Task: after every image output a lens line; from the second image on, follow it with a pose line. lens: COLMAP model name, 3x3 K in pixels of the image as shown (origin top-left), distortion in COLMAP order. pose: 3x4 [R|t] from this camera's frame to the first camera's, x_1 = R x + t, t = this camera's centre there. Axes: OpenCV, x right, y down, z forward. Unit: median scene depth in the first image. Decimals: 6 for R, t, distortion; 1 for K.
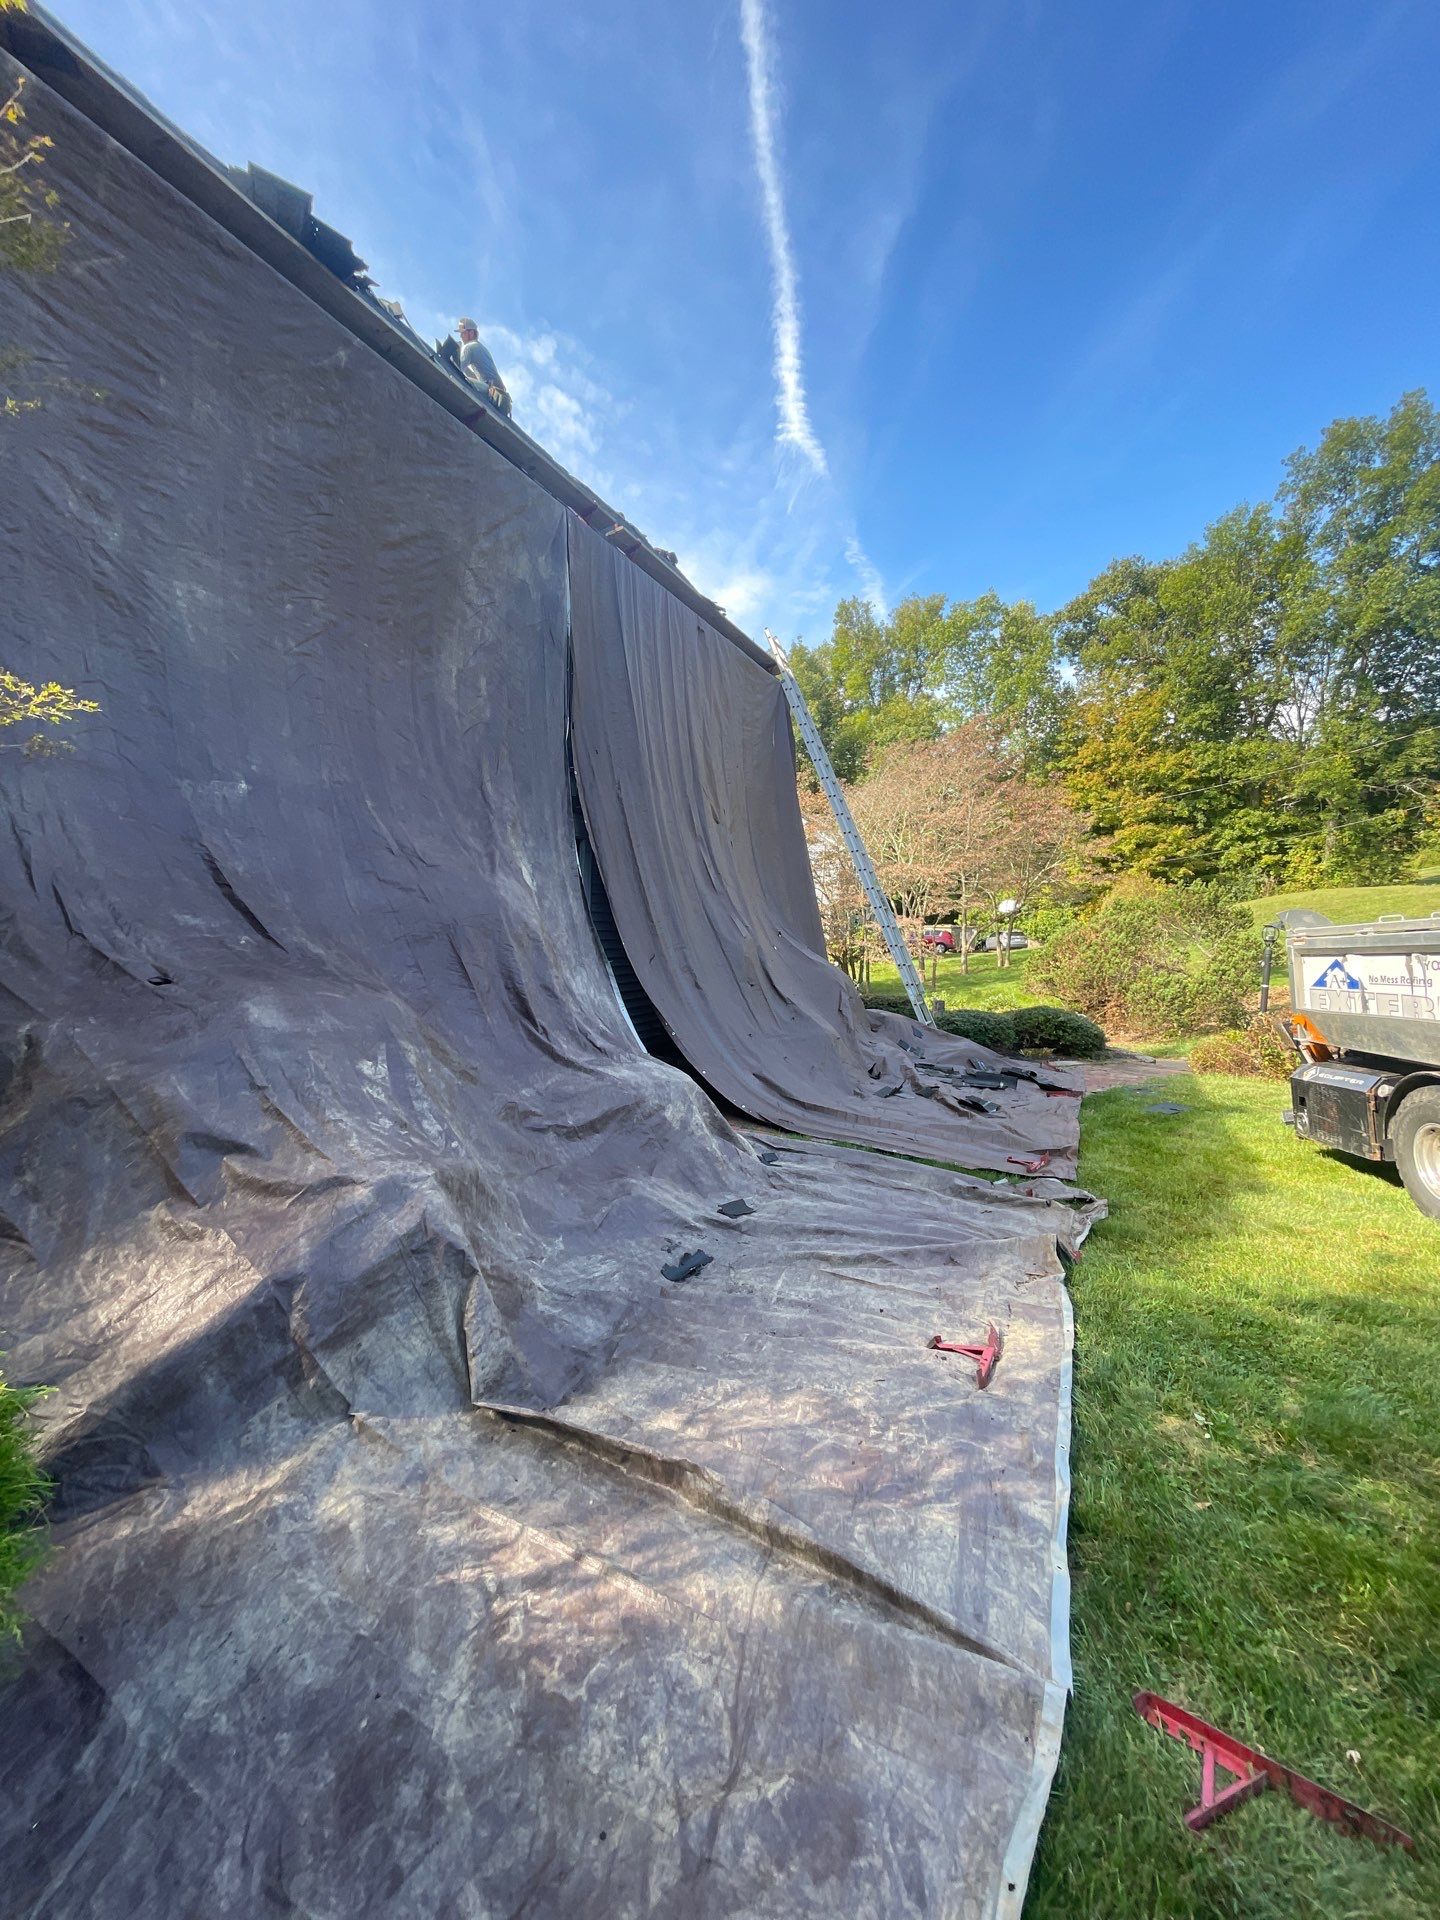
lens RADIAL K [[776.8, 0, 723.5], [0, 776.8, 962.6], [0, 0, 1]] dist [0.000927, -0.000046]
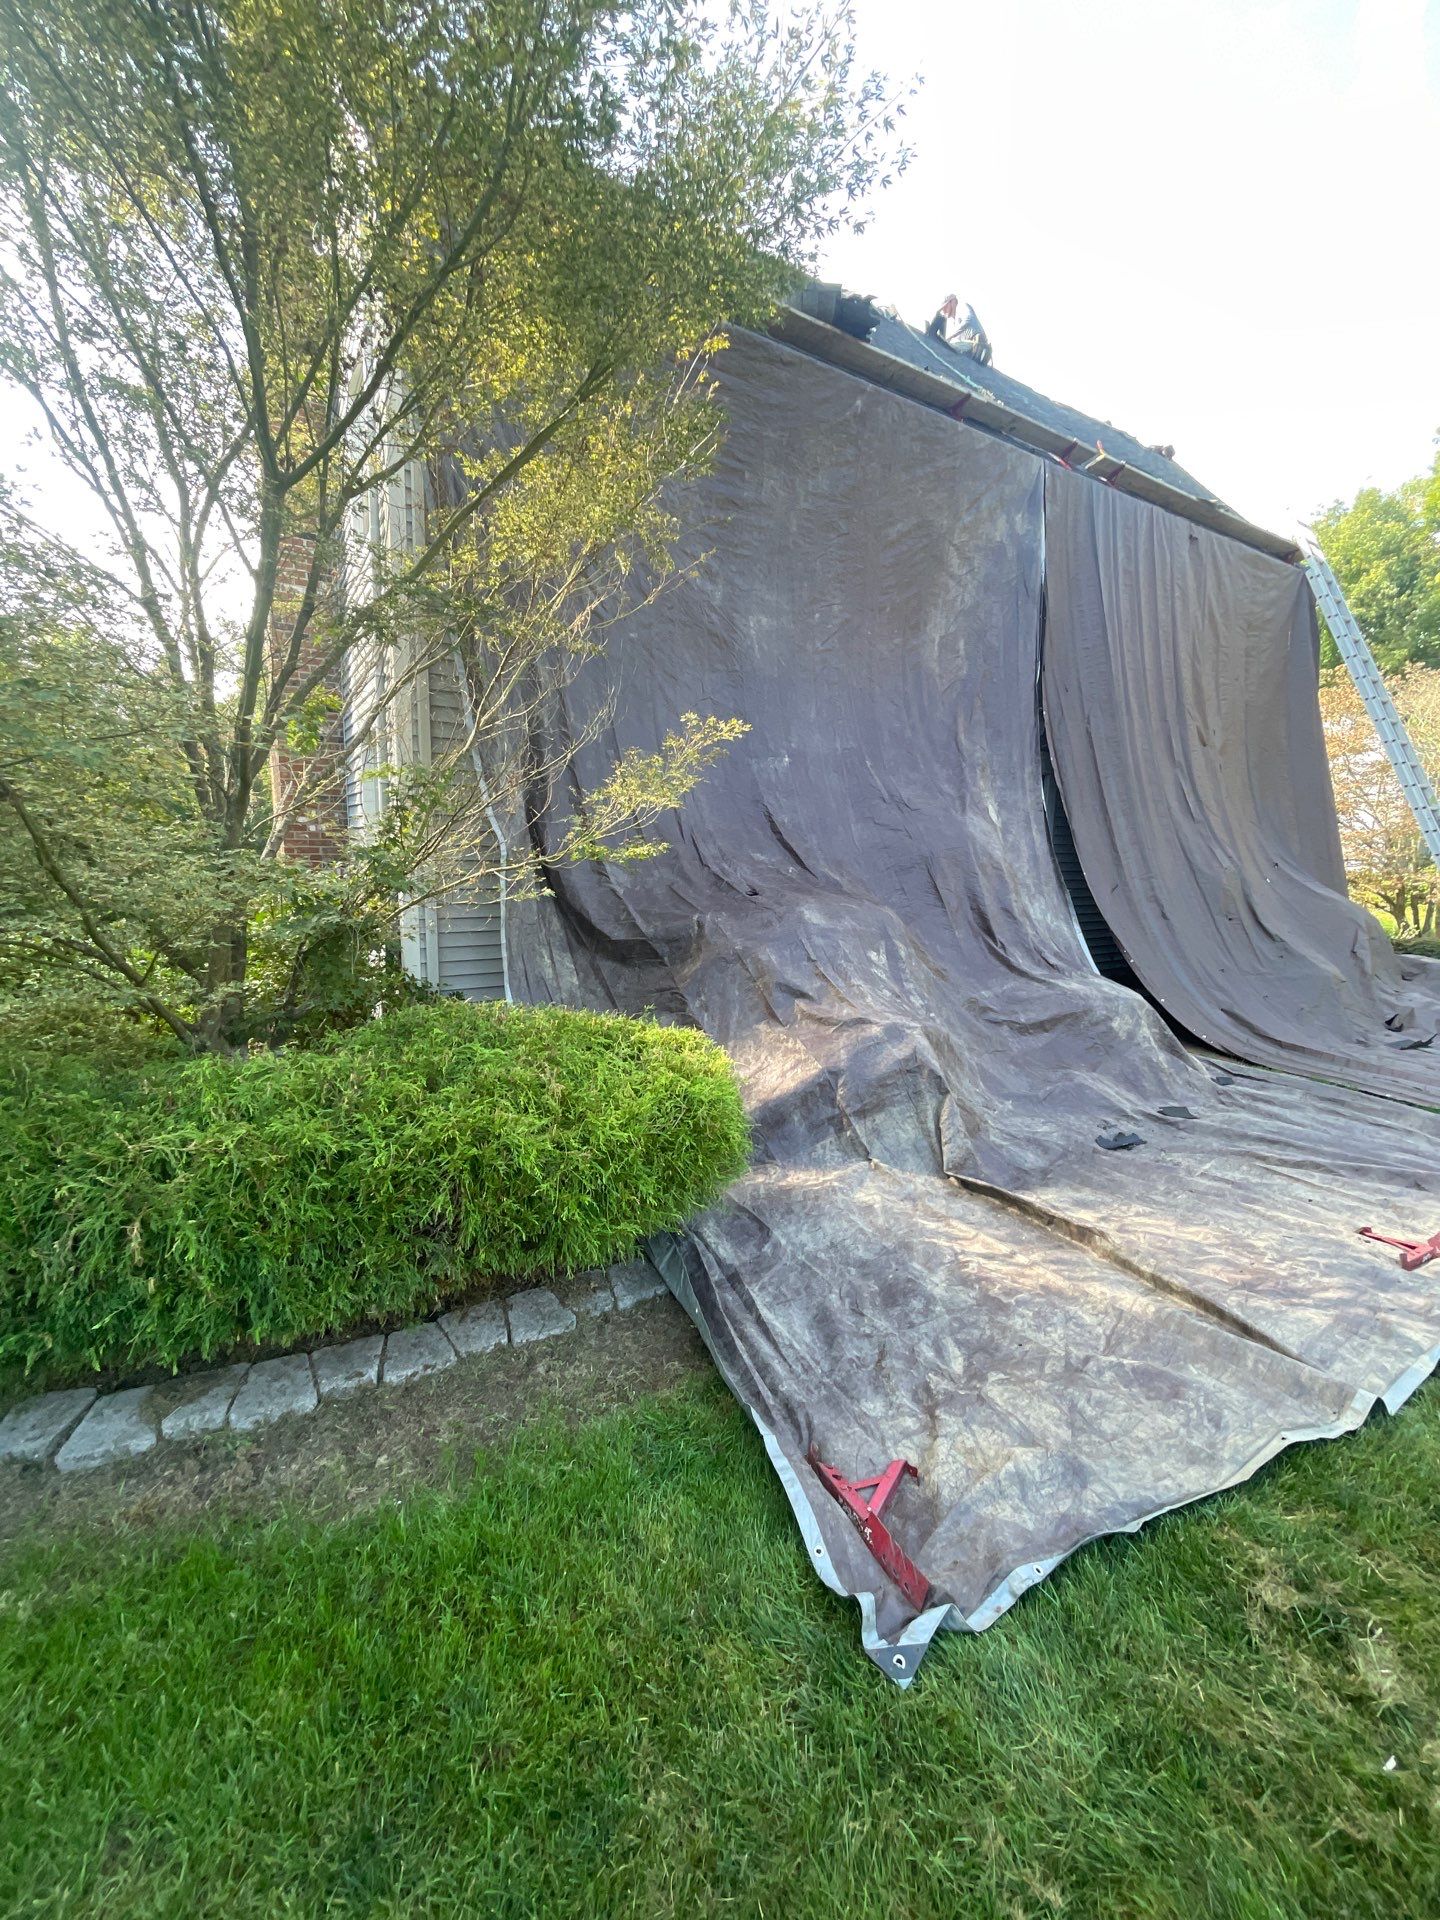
lens RADIAL K [[776.8, 0, 723.0], [0, 776.8, 961.6], [0, 0, 1]] dist [0.000927, -0.000046]
pose [[0.840189, 0.056320, -0.539361, 0.062436], [-0.014466, 0.996566, 0.081526, 0.026969], [0.542100, -0.060695, 0.838119, -0.277852]]
